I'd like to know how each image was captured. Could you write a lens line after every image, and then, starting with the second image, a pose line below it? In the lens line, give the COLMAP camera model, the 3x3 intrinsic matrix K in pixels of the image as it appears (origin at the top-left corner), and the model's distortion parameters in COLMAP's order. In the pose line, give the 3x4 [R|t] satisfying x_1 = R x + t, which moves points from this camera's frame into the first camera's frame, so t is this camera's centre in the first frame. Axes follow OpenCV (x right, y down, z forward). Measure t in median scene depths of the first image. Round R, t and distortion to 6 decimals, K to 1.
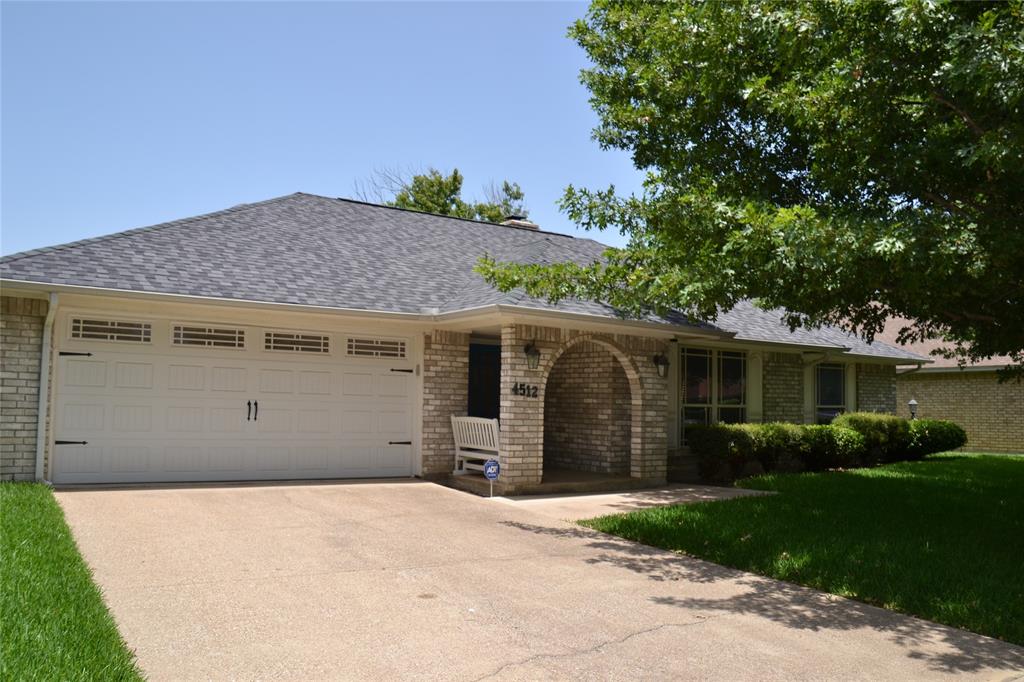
lens RADIAL K [[832.2, 0, 517.0], [0, 832.2, 351.6], [0, 0, 1]] dist [-0.150403, 0.133367]
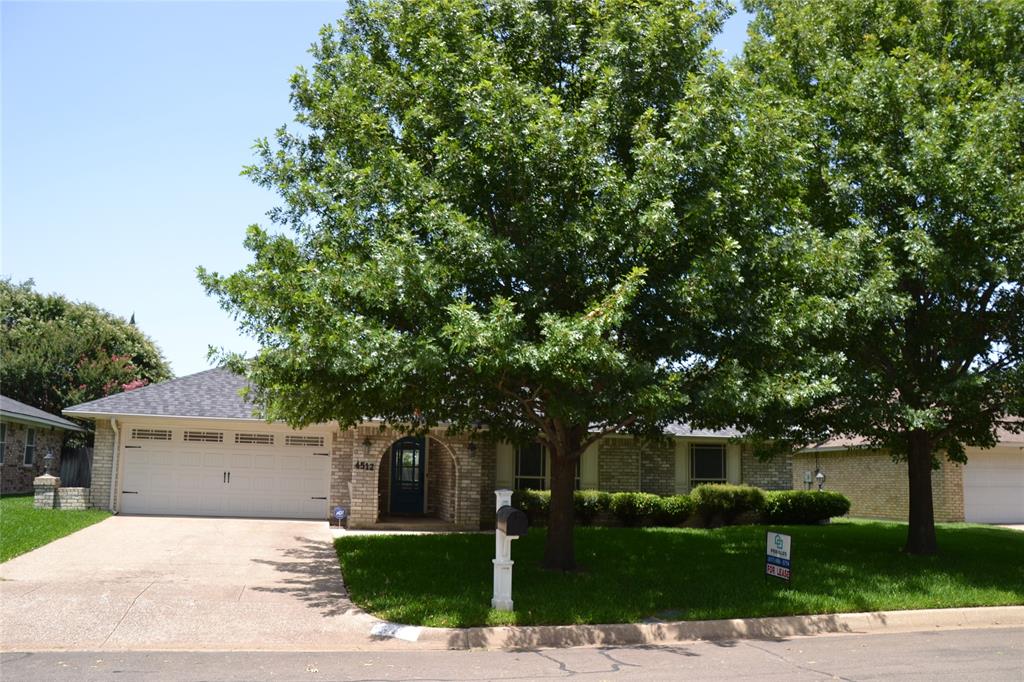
lens RADIAL K [[832.2, 0, 517.0], [0, 832.2, 351.6], [0, 0, 1]] dist [-0.150403, 0.133367]
pose [[0.930130, -0.056835, -0.362804, 0.838129], [0.020672, 0.994488, -0.102794, -0.004437], [0.366647, 0.088112, 0.926178, -0.402369]]
